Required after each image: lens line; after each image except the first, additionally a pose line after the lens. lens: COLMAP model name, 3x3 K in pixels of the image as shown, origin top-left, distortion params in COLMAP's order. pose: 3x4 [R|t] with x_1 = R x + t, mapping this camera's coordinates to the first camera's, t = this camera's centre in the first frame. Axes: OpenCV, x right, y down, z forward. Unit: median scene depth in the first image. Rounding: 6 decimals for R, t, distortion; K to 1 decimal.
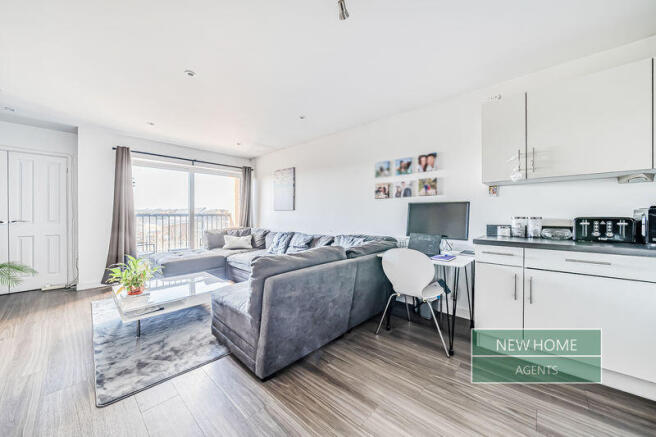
lens RADIAL K [[238.5, 0, 331.0], [0, 238.5, 218.0], [0, 0, 1]] dist [-0.002648, -0.000256]
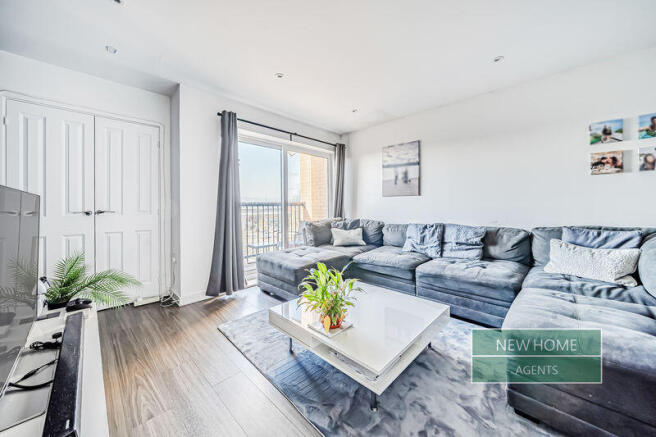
lens RADIAL K [[238.5, 0, 321.0], [0, 238.5, 207.6], [0, 0, 1]] dist [-0.002648, -0.000256]
pose [[0.999118, -0.012546, -0.040083, -0.546973], [0.012341, 0.999910, -0.005355, 0.009754], [0.040147, 0.004855, 0.999182, 0.255343]]
